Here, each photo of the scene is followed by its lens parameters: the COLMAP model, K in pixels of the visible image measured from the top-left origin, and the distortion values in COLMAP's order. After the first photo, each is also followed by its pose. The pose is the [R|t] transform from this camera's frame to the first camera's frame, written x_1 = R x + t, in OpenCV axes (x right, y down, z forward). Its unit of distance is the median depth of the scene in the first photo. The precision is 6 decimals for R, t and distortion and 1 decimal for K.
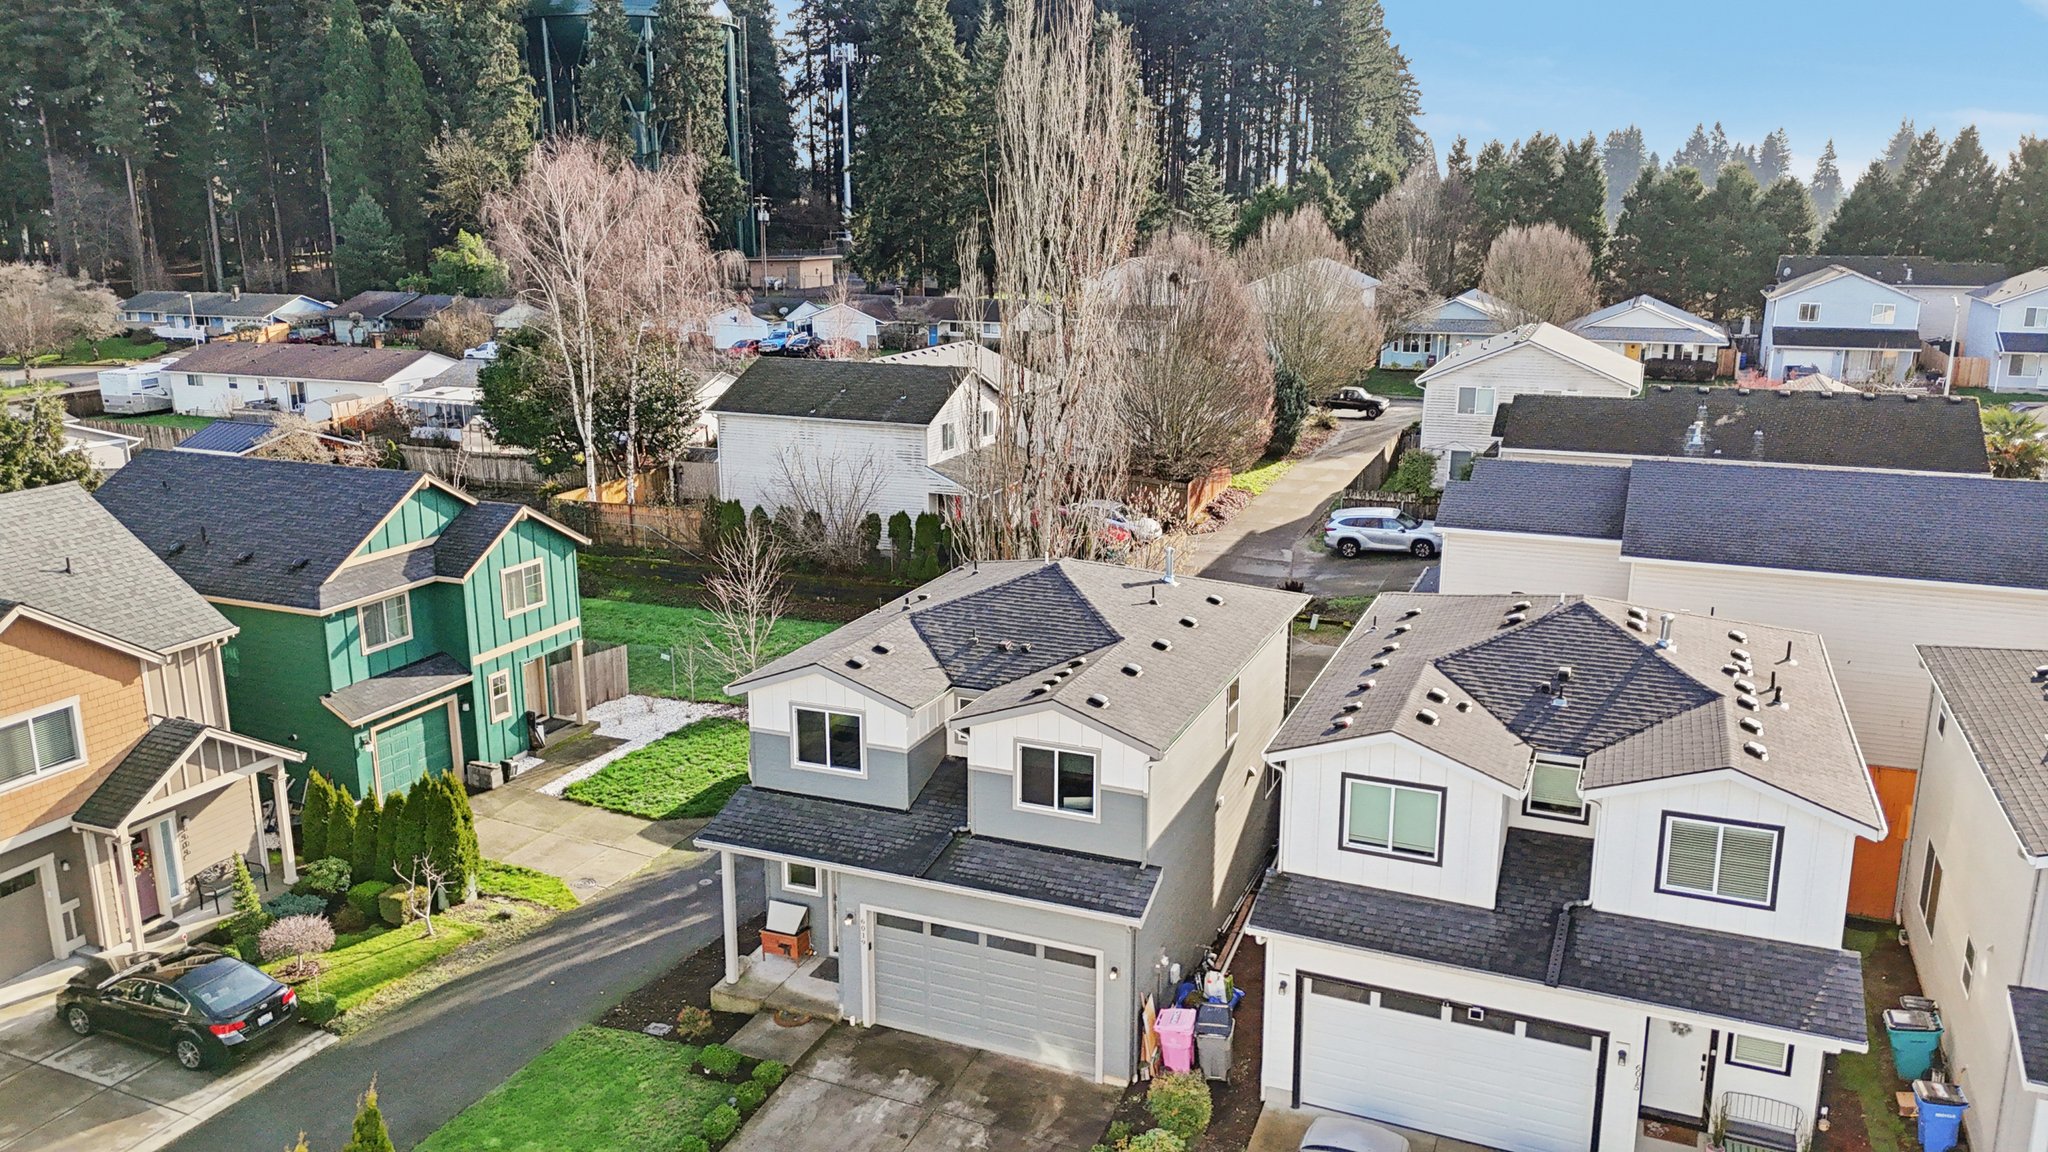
lens RADIAL K [[1487.1, 0, 1035.2], [0, 1487.1, 570.7], [0, 0, 1]] dist [0.024199, -0.007794]
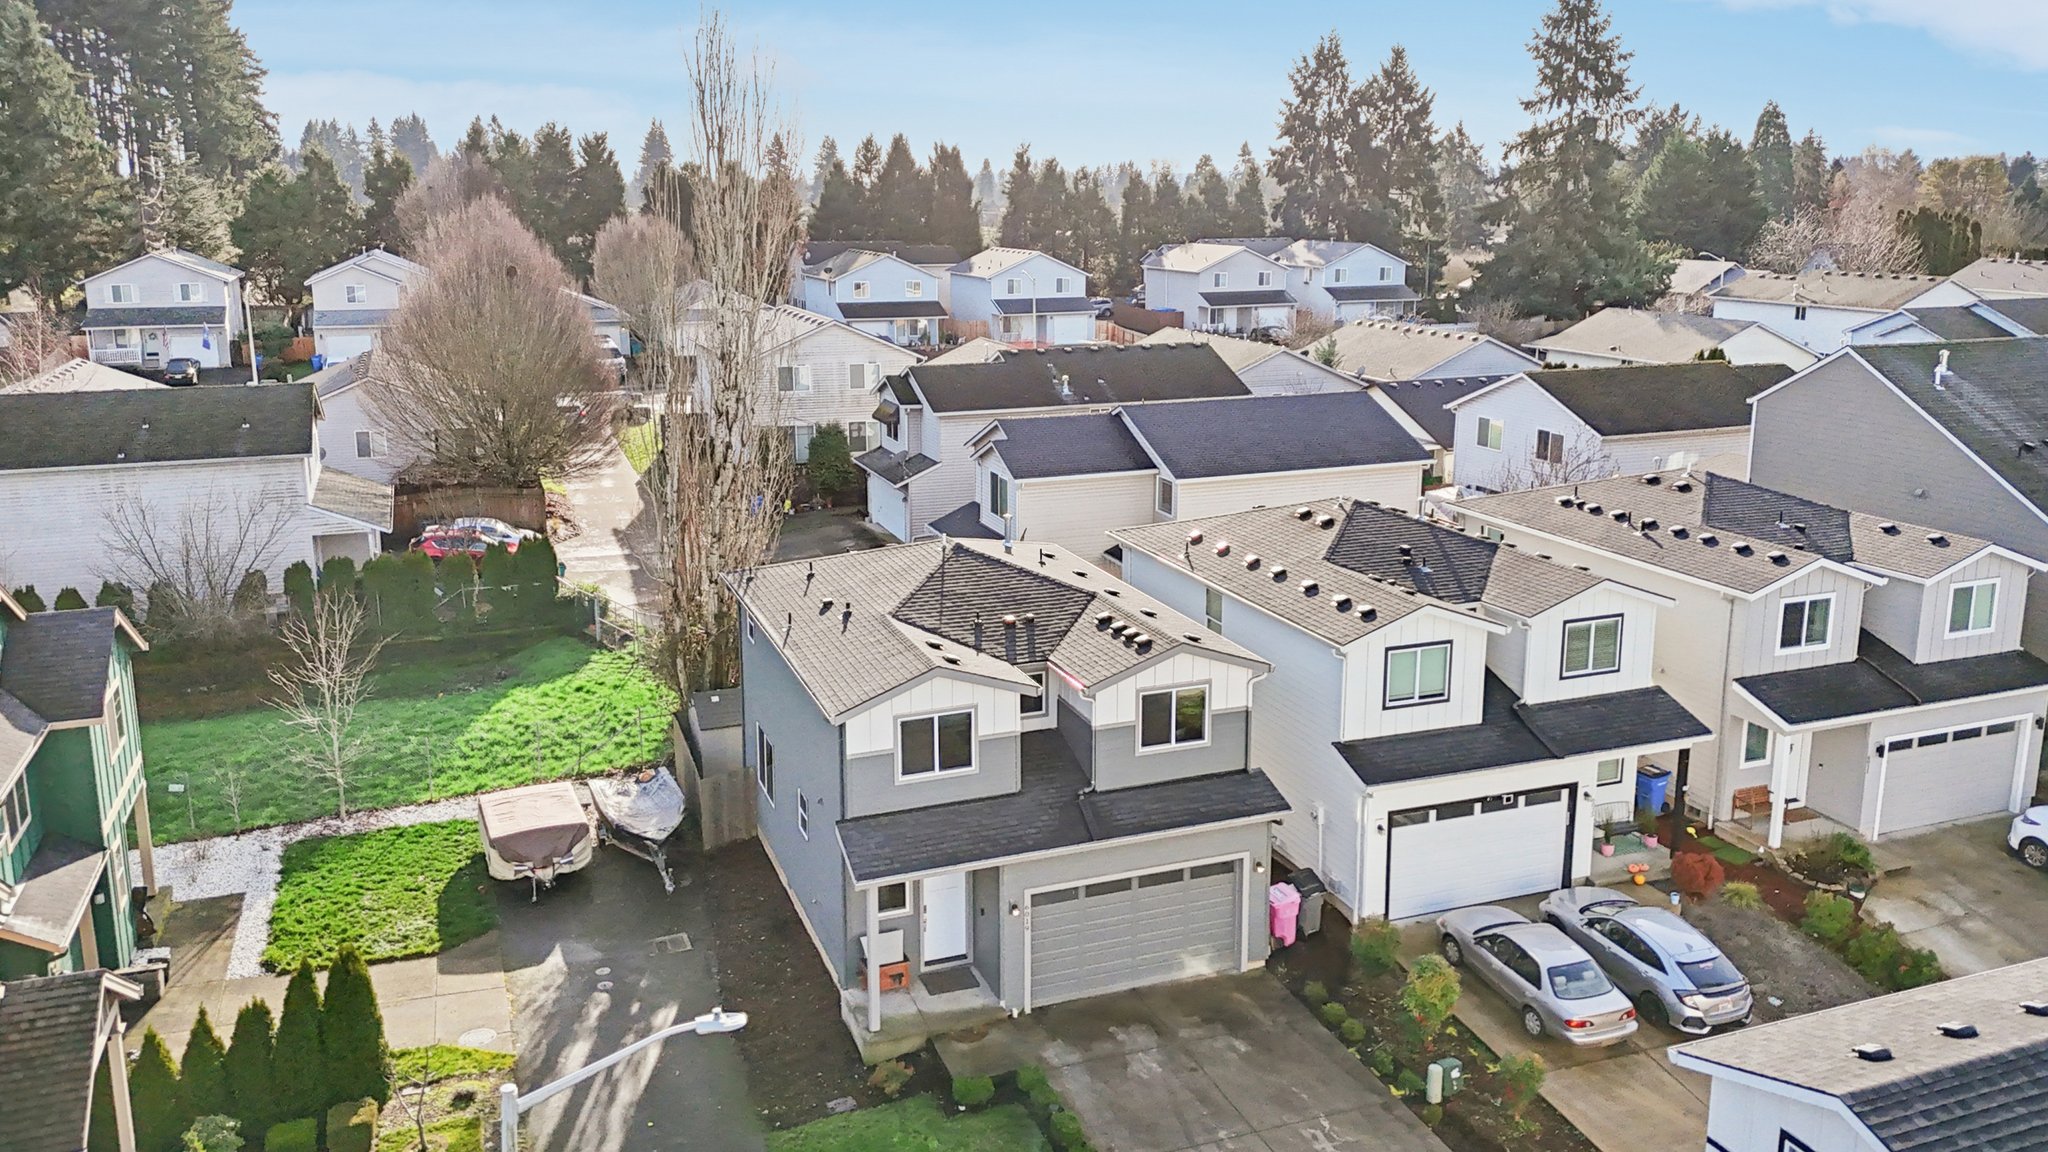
lens RADIAL K [[1487.1, 0, 1035.0], [0, 1487.1, 576.4], [0, 0, 1]] dist [0.024199, -0.007794]
pose [[0.720642, -0.168224, 0.672589, -0.735995], [0.162676, 0.984062, 0.071830, -0.052745], [-0.673953, 0.057650, 0.736522, 0.248234]]
